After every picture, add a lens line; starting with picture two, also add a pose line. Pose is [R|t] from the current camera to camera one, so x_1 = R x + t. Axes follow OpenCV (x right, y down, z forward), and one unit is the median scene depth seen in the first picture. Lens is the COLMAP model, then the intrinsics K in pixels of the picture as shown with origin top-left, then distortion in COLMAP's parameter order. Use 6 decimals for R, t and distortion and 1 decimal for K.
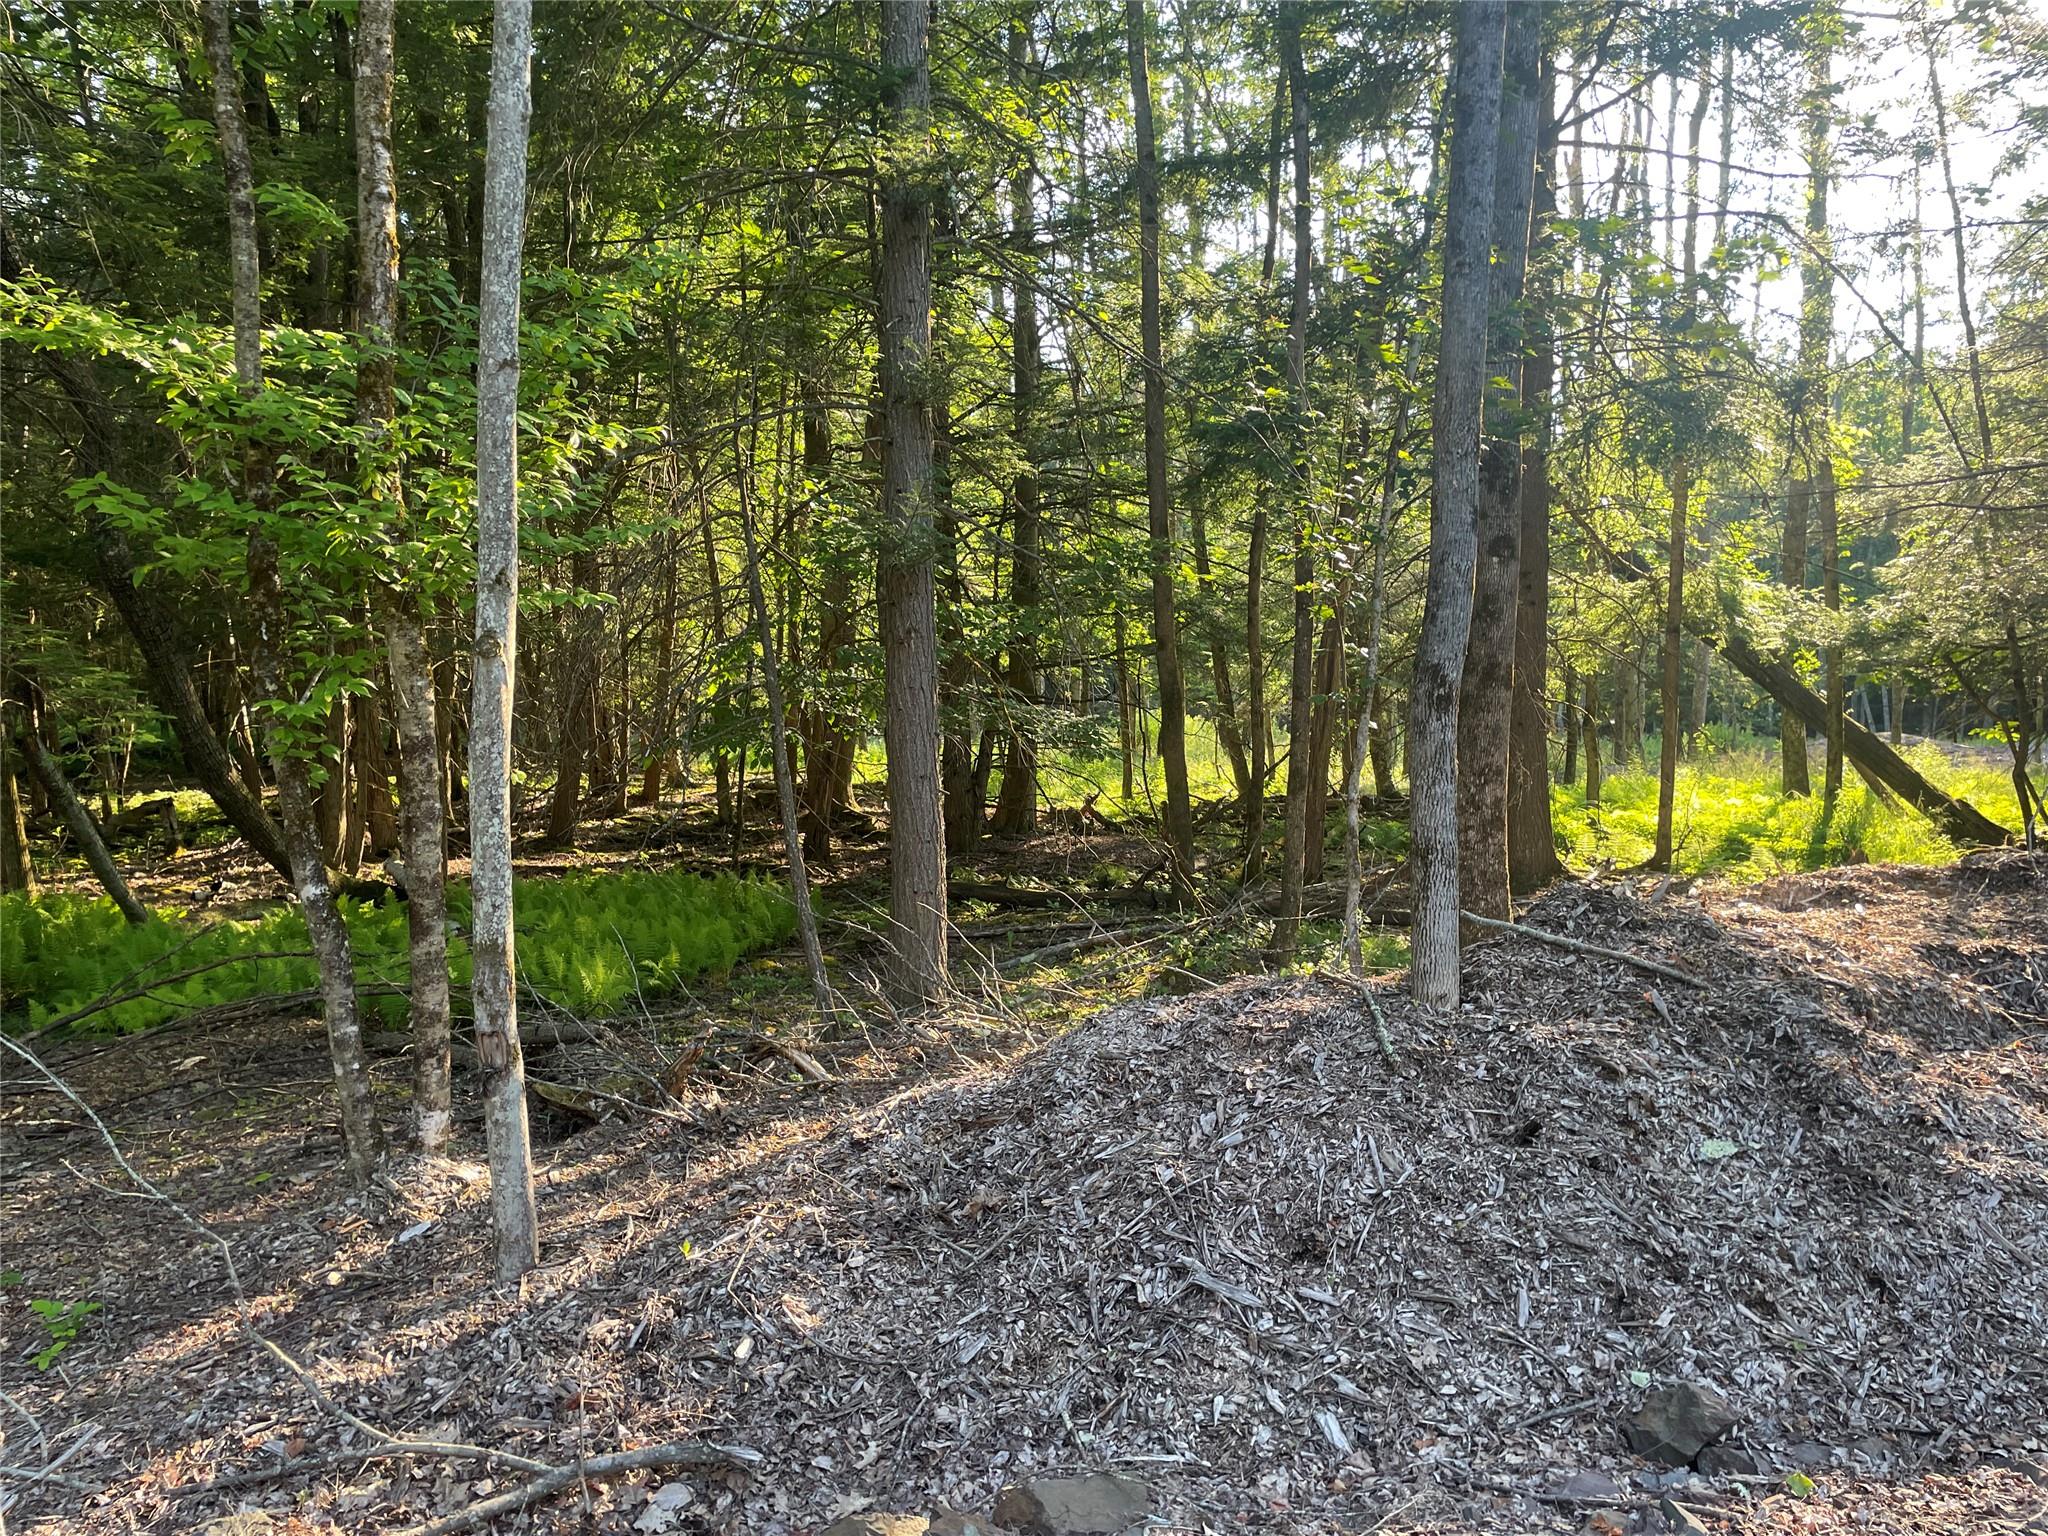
lens RADIAL K [[1561.3, 0, 1022.9], [0, 1561.3, 796.6], [0, 0, 1]] dist [0.030103, -0.001930]
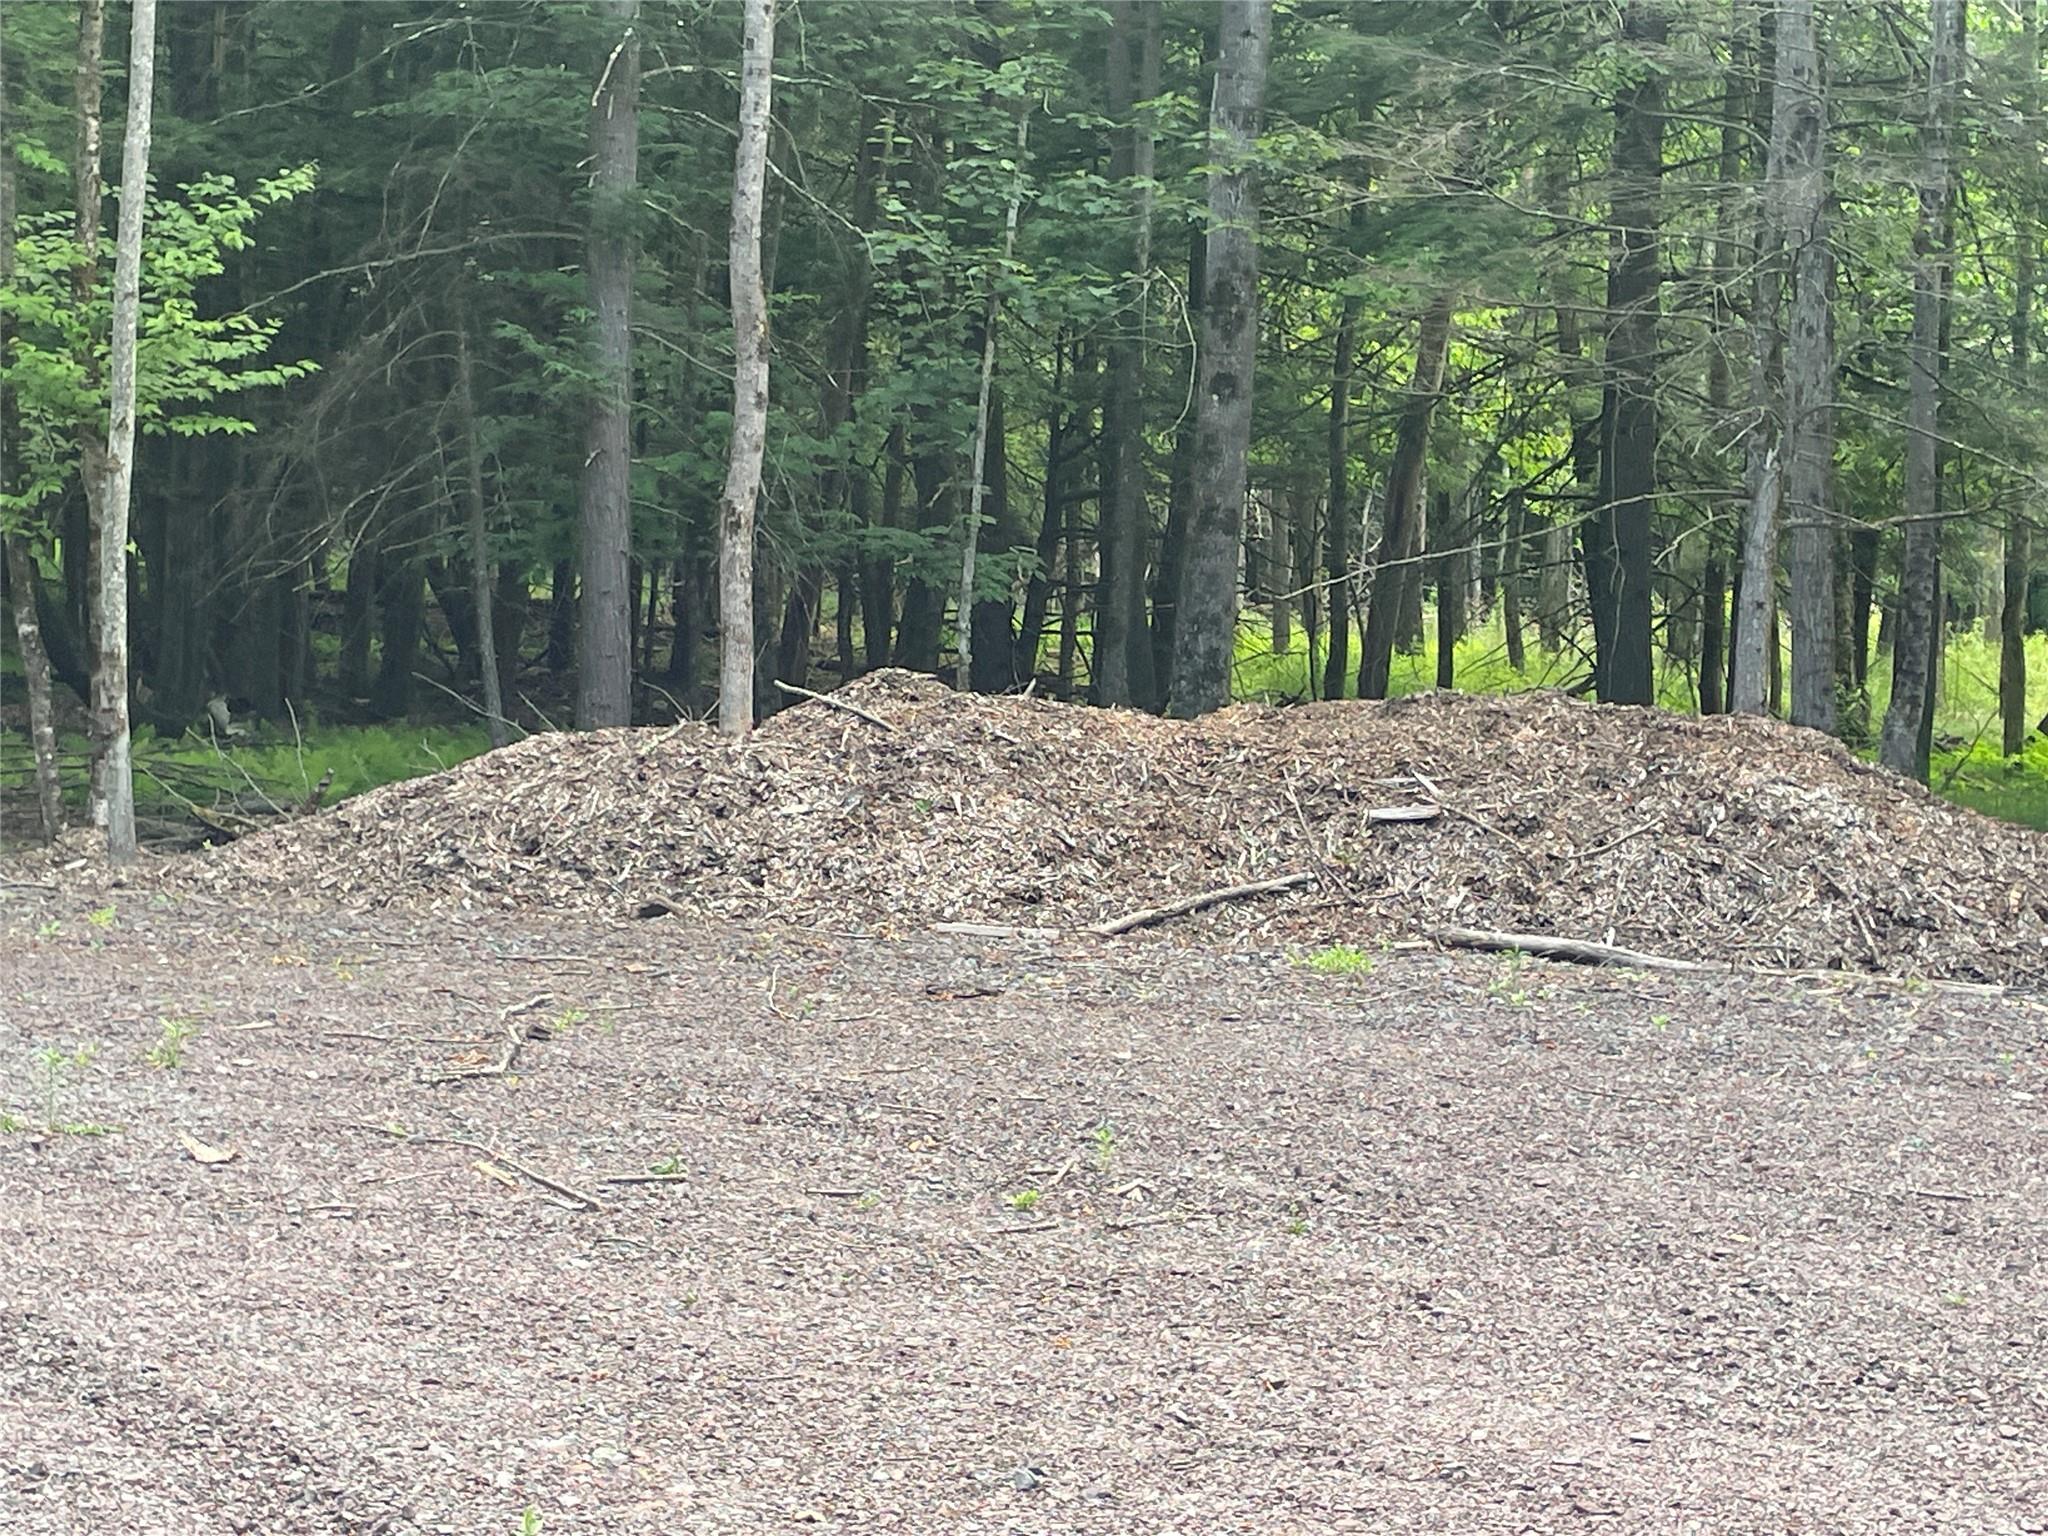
lens RADIAL K [[3751.6, 0, 1016.8], [0, 3751.6, 762.8], [0, 0, 1]] dist [0.161747, -0.440082]
pose [[0.968203, 0.055456, -0.243941, 1.485916], [-0.056483, 0.998400, 0.002787, 0.143648], [0.243706, 0.011080, 0.969786, -2.482432]]
